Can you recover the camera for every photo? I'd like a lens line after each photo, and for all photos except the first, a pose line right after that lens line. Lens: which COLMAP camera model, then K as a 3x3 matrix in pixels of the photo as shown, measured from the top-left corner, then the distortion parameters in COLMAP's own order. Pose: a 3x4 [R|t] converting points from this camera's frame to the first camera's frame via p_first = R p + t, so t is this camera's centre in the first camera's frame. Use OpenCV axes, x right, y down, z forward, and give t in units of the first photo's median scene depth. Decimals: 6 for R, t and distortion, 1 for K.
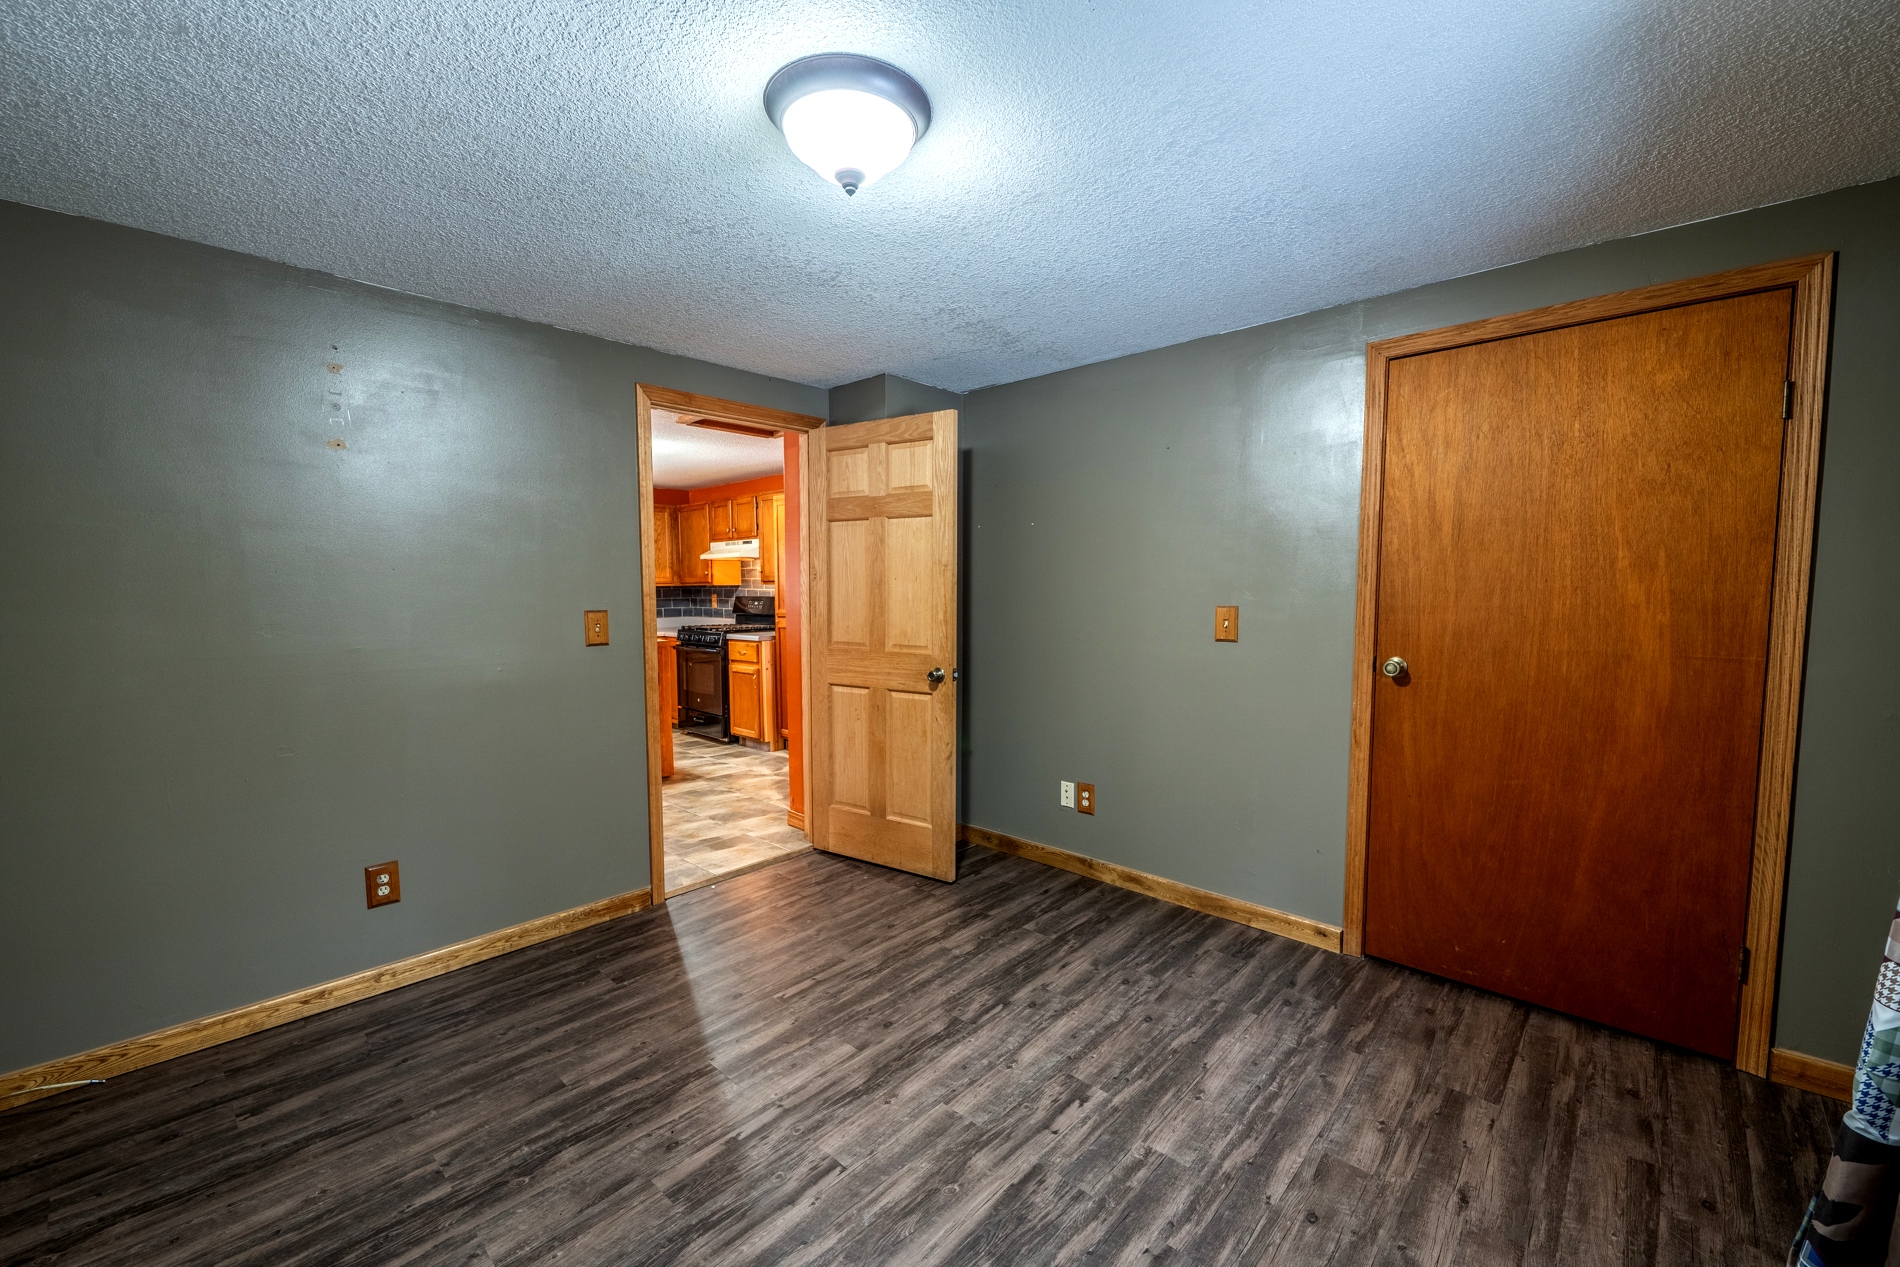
lens RADIAL K [[762.8, 0, 945.6], [0, 762.8, 648.9], [0, 0, 1]] dist [0.012570, -0.007882]
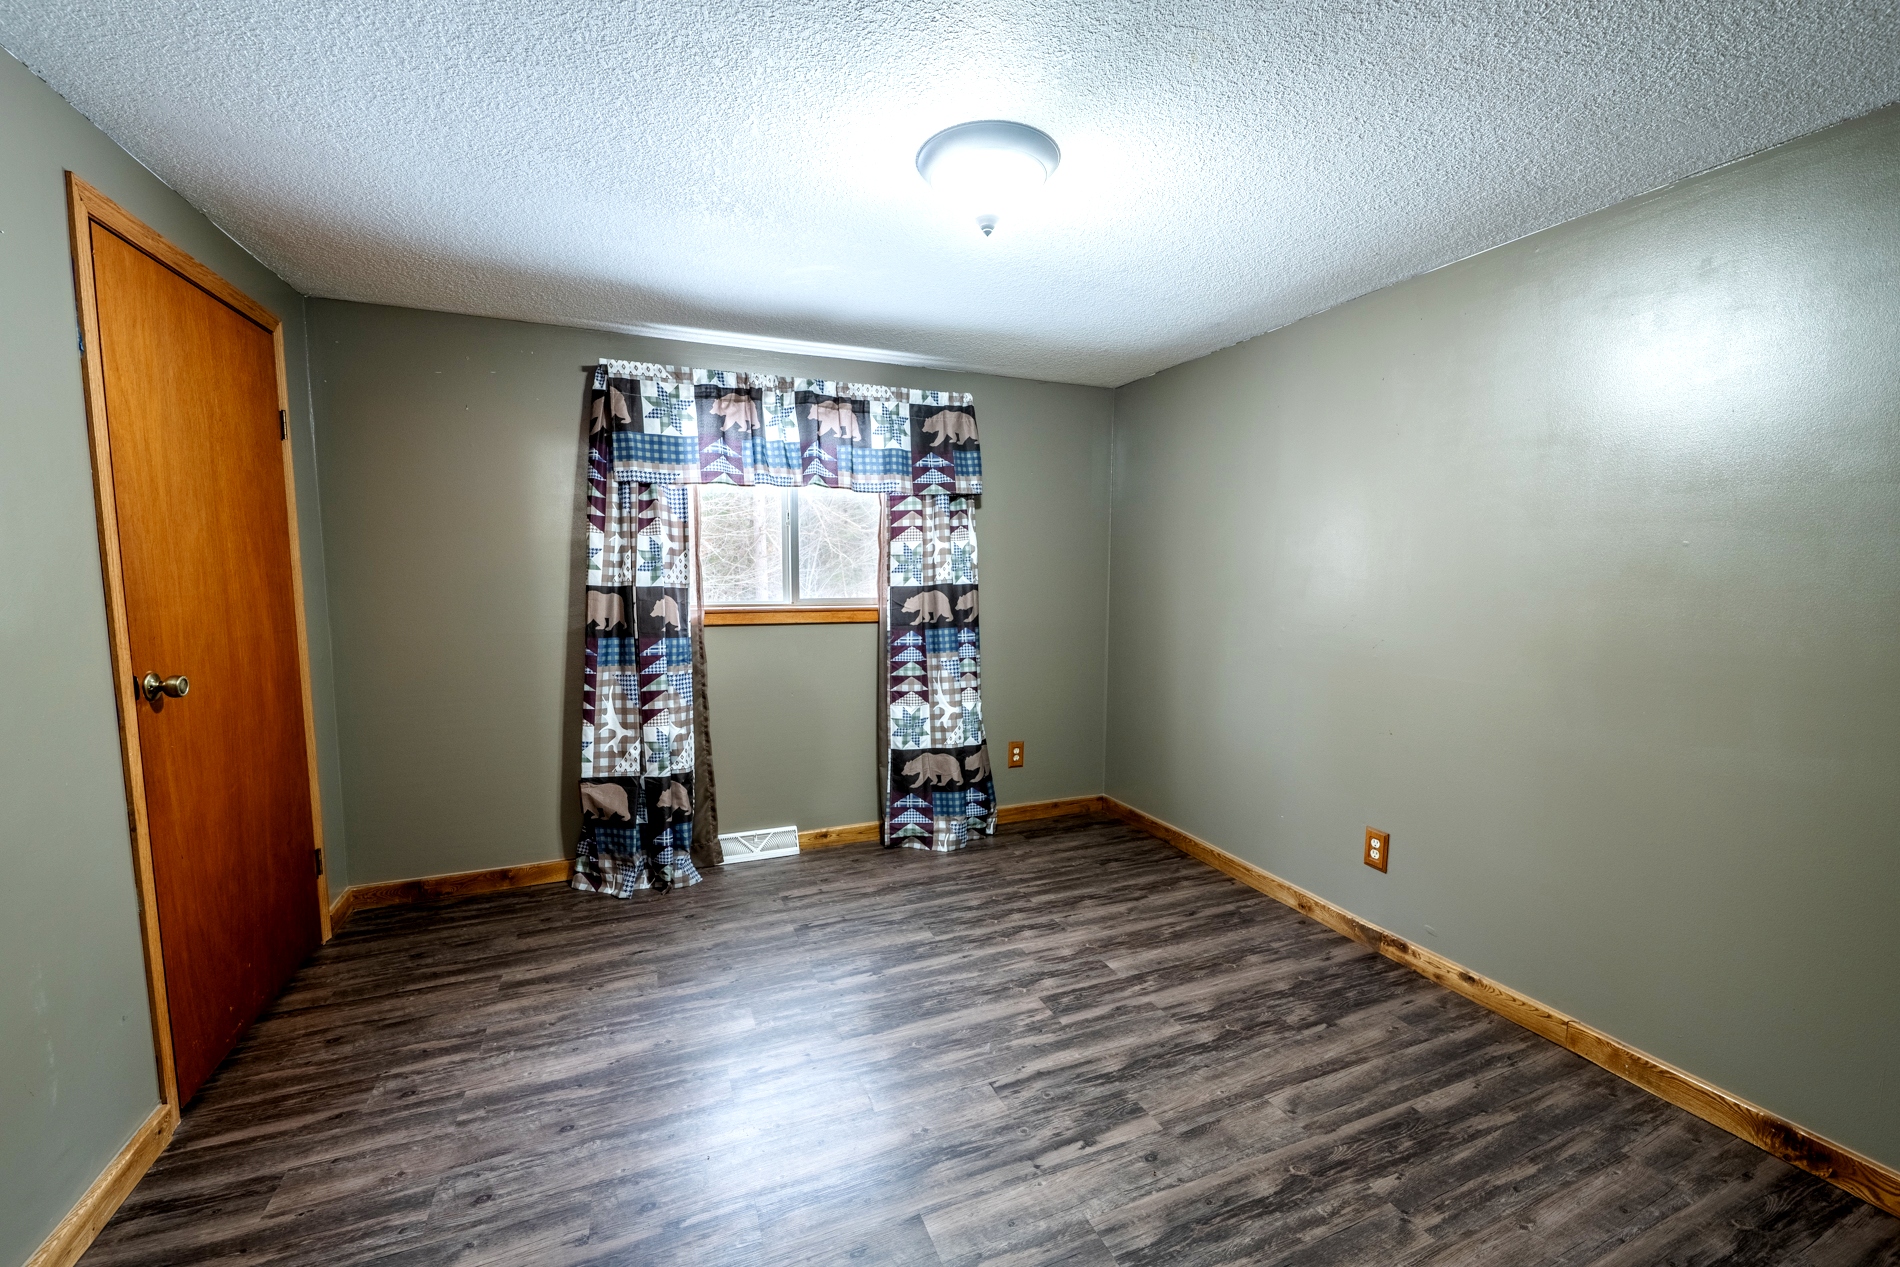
lens RADIAL K [[762.8, 0, 942.7], [0, 762.8, 648.4], [0, 0, 1]] dist [0.012570, -0.007882]
pose [[-0.906758, -0.043416, 0.419410, -0.333433], [0.033770, 0.984012, 0.174873, -0.102376], [-0.420296, 0.172732, -0.890794, 1.248817]]
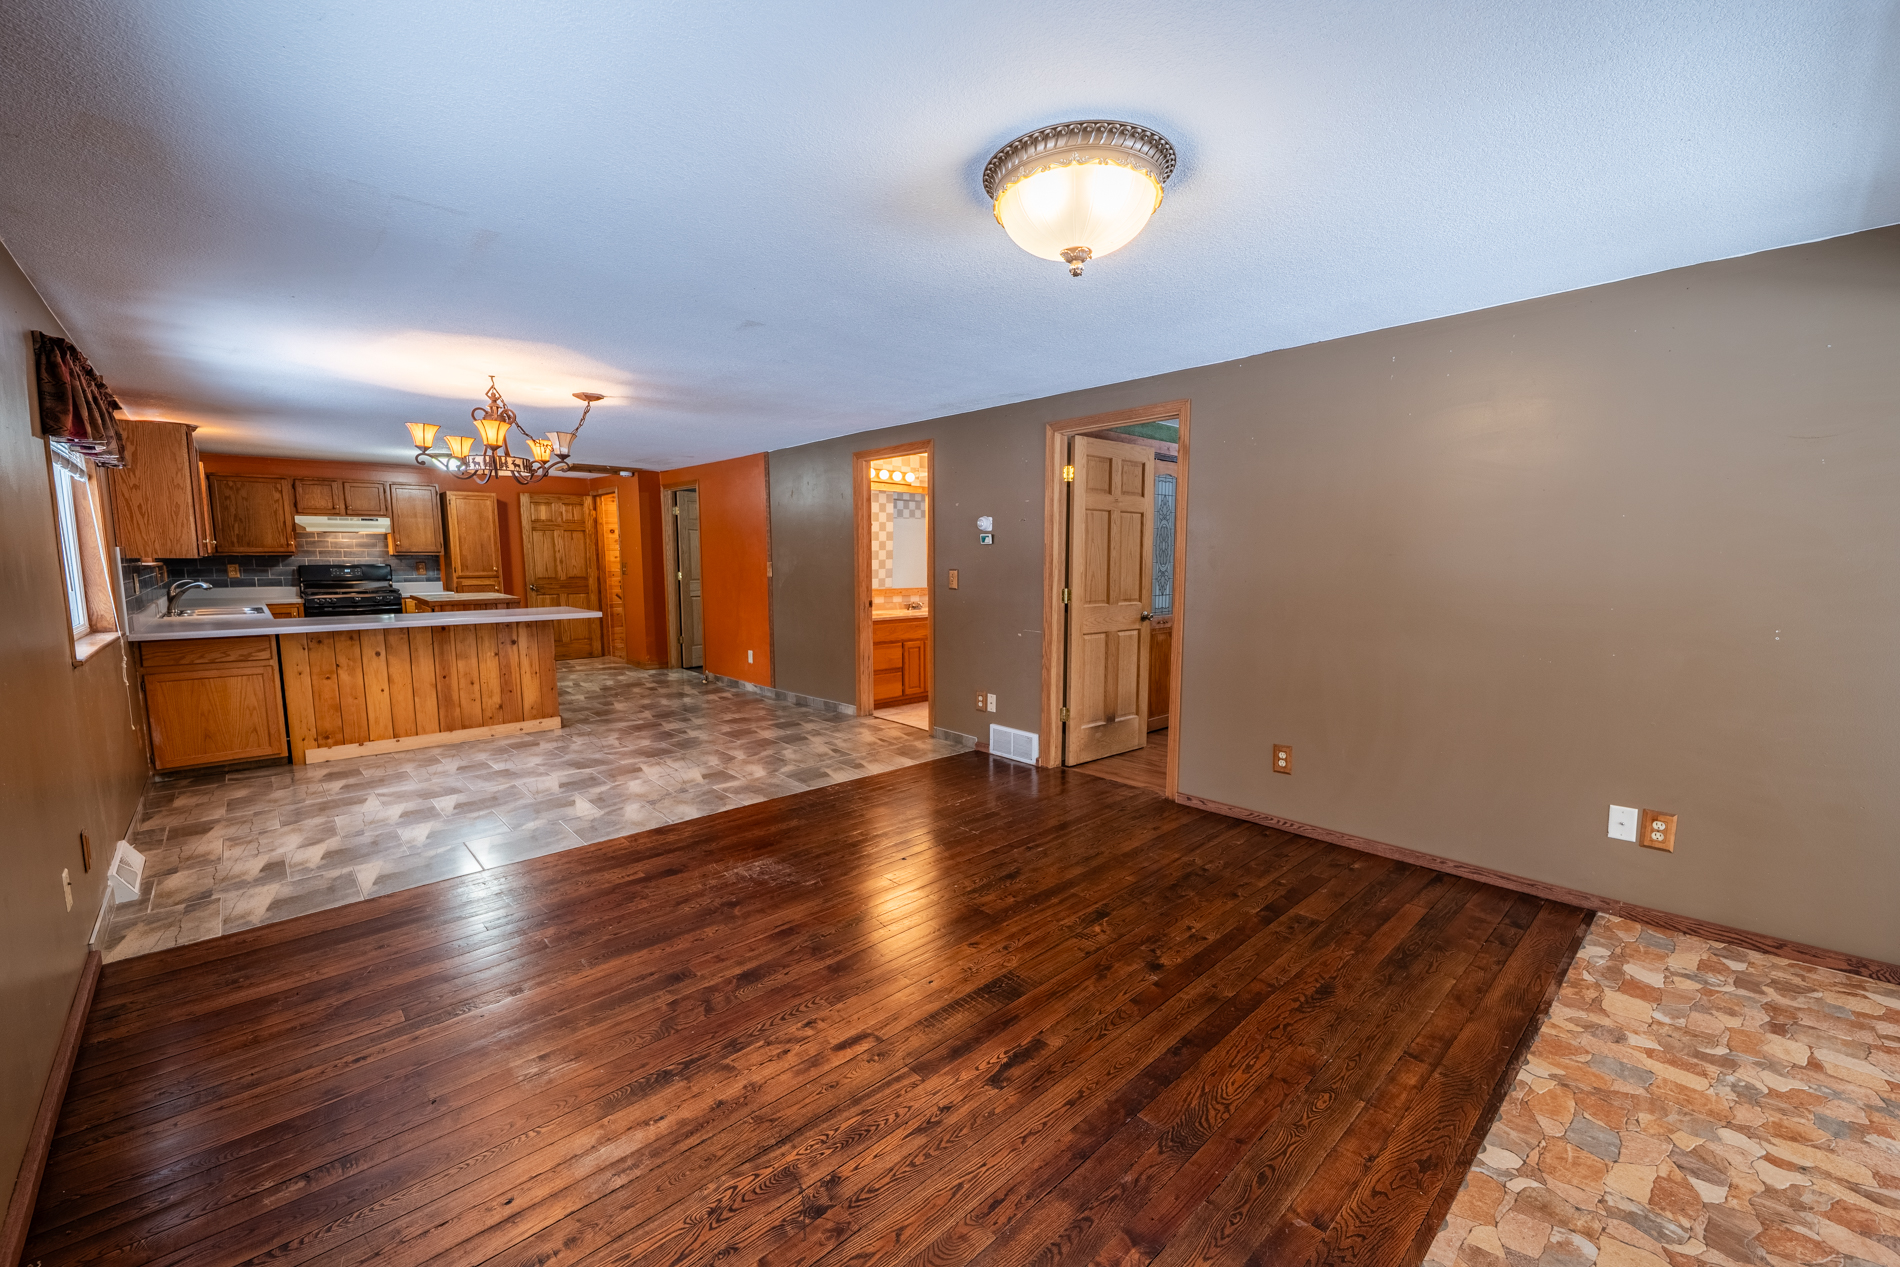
lens RADIAL K [[762.8, 0, 944.0], [0, 762.8, 646.0], [0, 0, 1]] dist [0.012570, -0.007882]
pose [[0.075786, -0.114557, 0.990522, -3.397845], [0.082210, 0.990714, 0.108289, 0.005909], [-0.993729, 0.073224, 0.084500, 0.011003]]
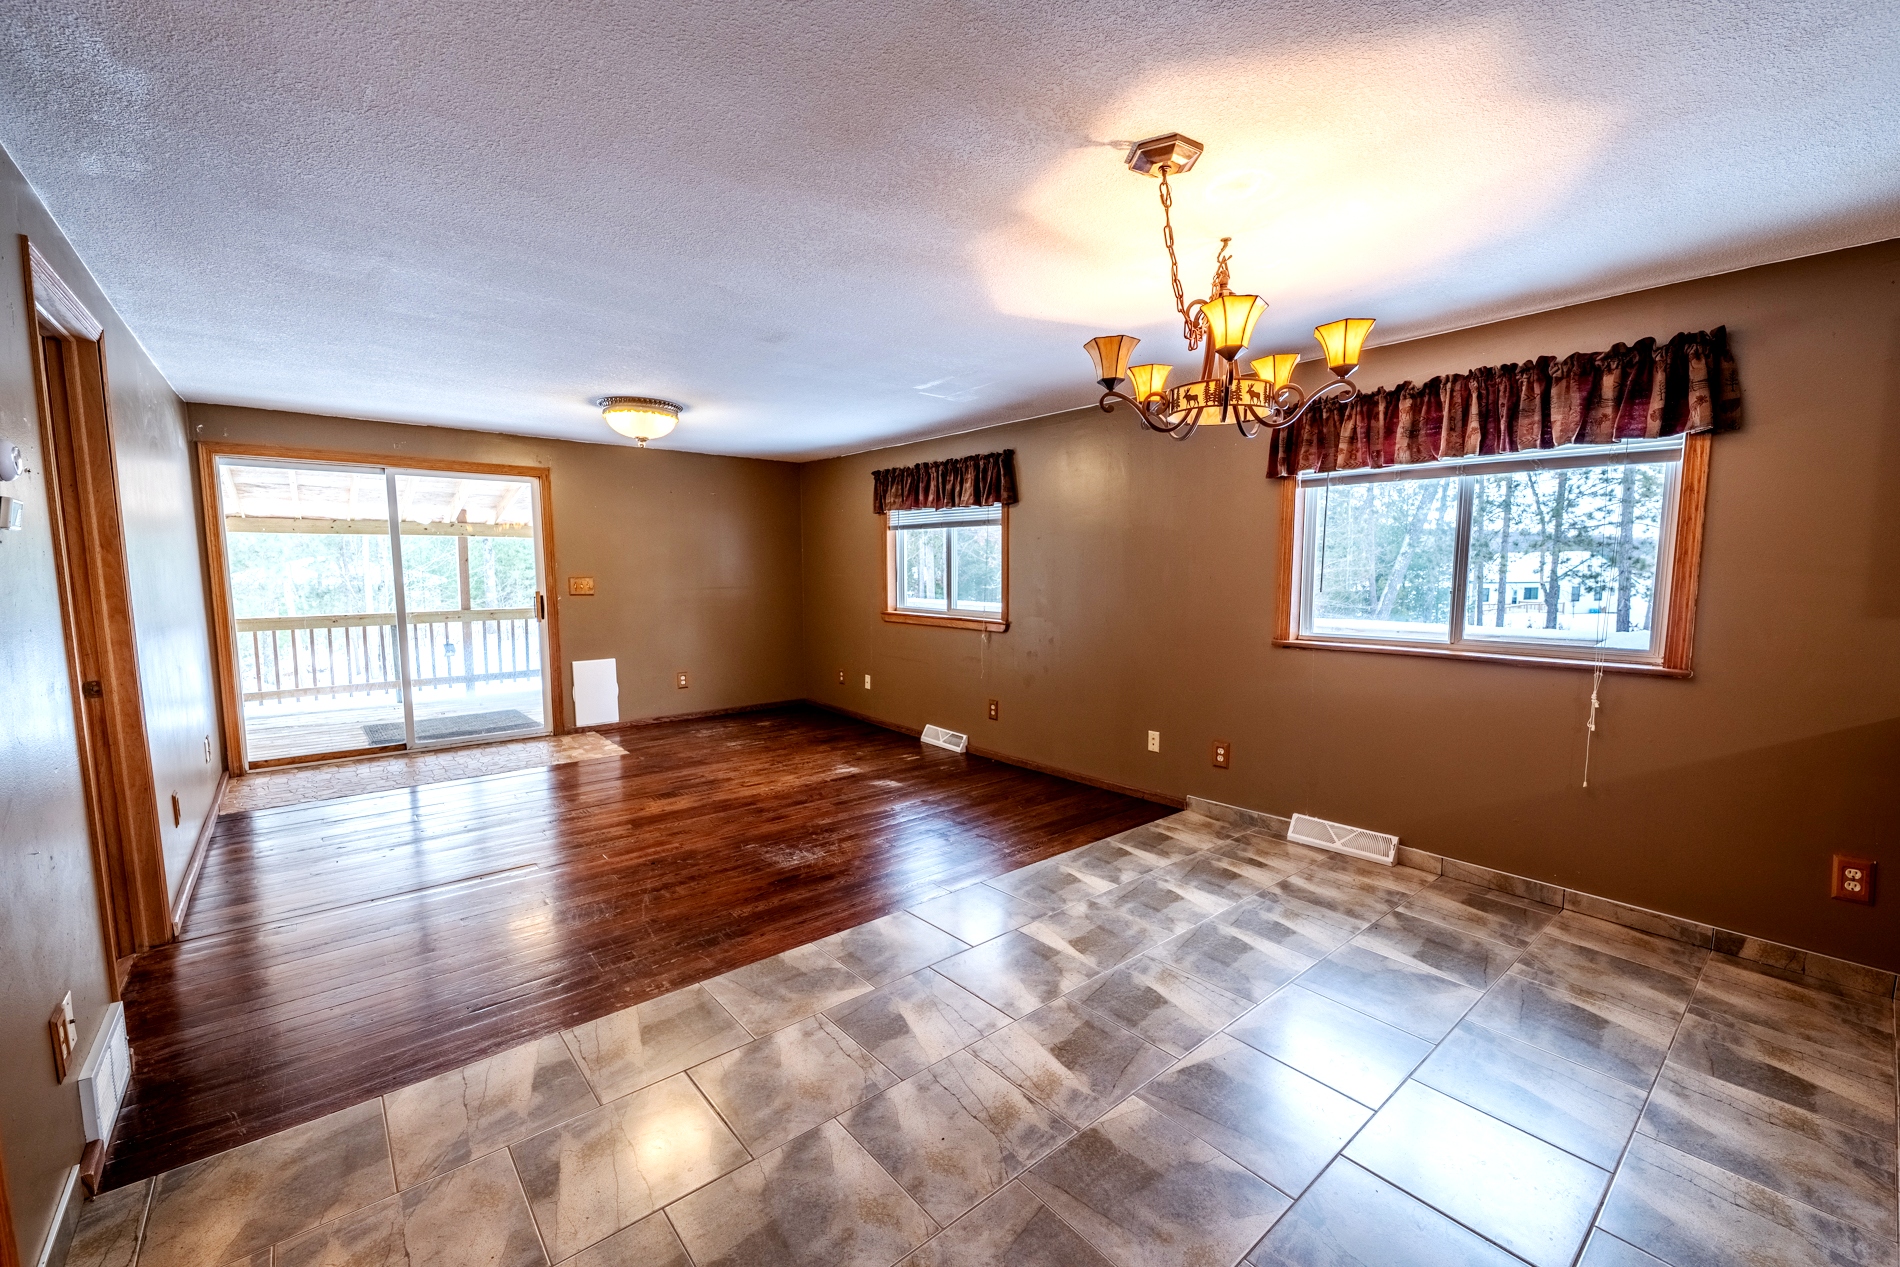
lens RADIAL K [[762.8, 0, 943.6], [0, 762.8, 647.3], [0, 0, 1]] dist [0.012570, -0.007882]
pose [[-0.126669, 0.105783, -0.986288, -1.076808], [-0.077861, 0.990169, 0.116199, -0.061634], [0.988885, 0.091512, -0.117187, 0.792152]]
